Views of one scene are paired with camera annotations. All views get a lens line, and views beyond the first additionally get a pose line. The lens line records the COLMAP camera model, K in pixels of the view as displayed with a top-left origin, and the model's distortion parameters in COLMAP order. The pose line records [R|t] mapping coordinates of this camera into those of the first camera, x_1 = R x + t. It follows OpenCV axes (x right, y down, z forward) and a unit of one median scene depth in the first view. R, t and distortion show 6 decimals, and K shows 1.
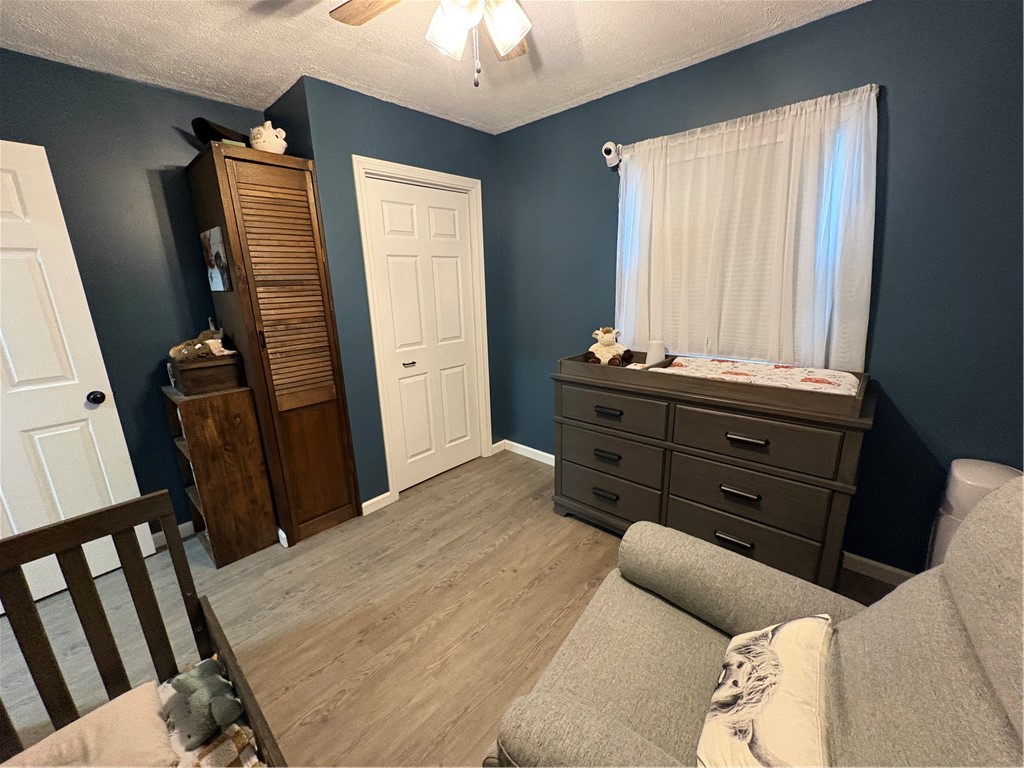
lens RADIAL K [[407.1, 0, 510.8], [0, 407.1, 384.0], [0, 0, 1]] dist [0.000132, -0.000280]
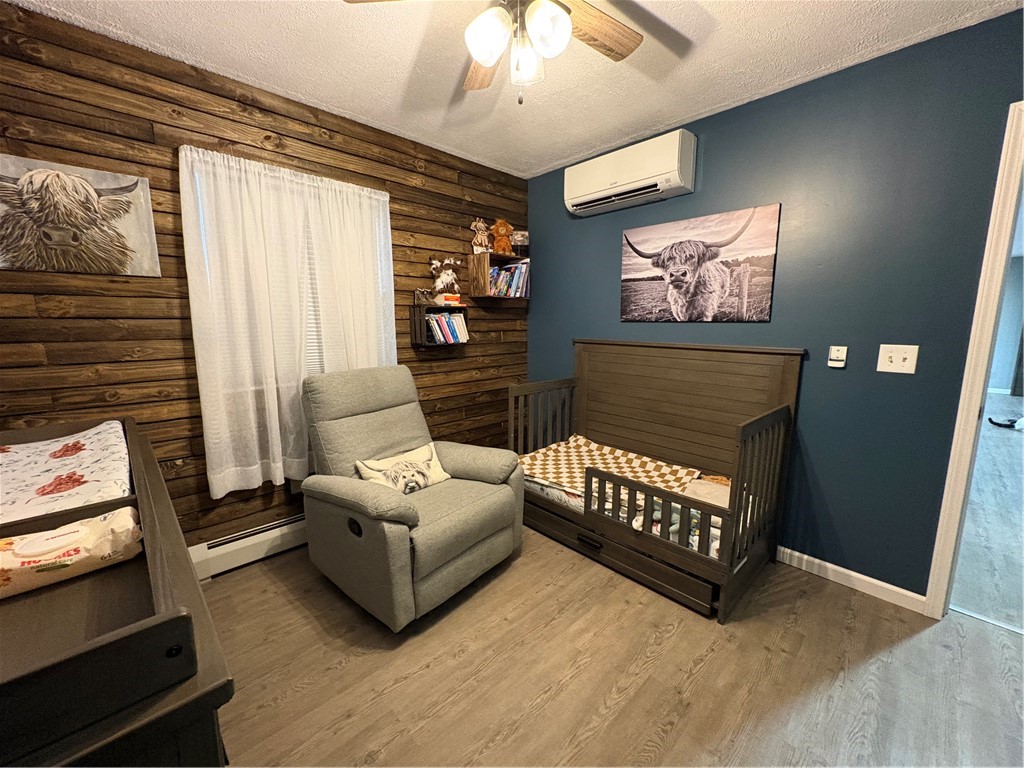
lens RADIAL K [[407.1, 0, 510.1], [0, 407.1, 384.5], [0, 0, 1]] dist [0.000132, -0.000280]
pose [[-0.997737, 0.017738, 0.064856, -0.057501], [0.041556, 0.920972, 0.387405, -0.235296], [-0.052859, 0.389224, -0.919625, 1.145889]]
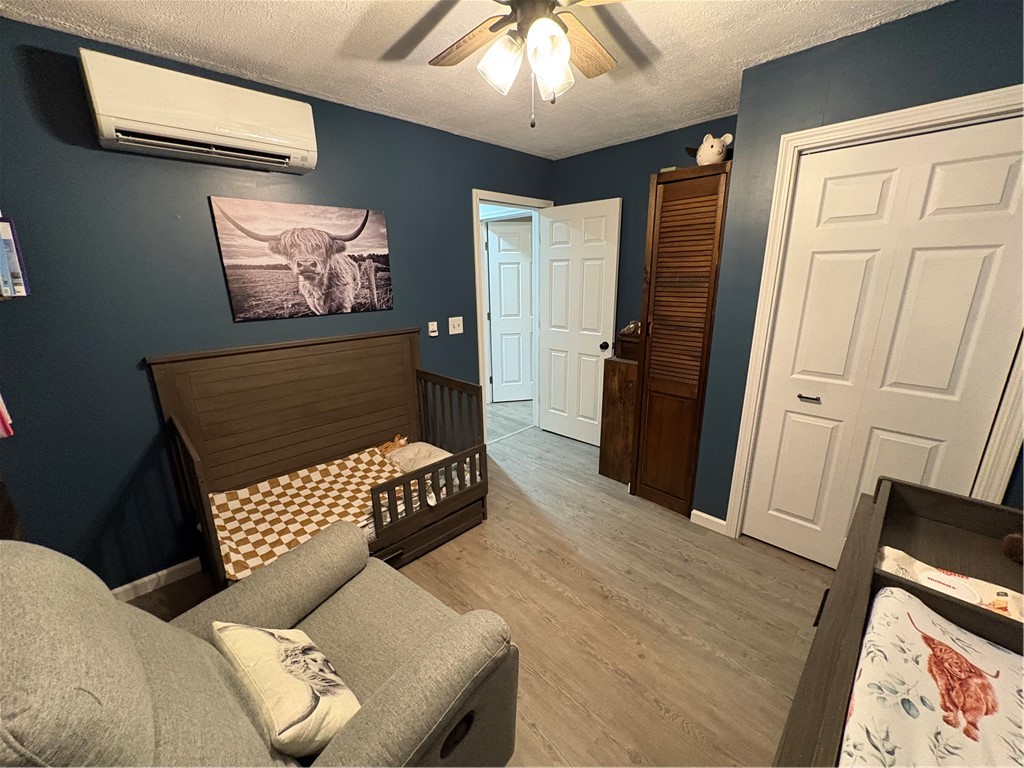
lens RADIAL K [[407.1, 0, 512.2], [0, 407.1, 384.1], [0, 0, 1]] dist [0.000132, -0.000280]
pose [[-0.046246, 0.298624, -0.953250, 0.574179], [-0.227932, 0.925943, 0.301127, -0.209889], [0.972578, 0.231202, 0.025245, 0.542313]]
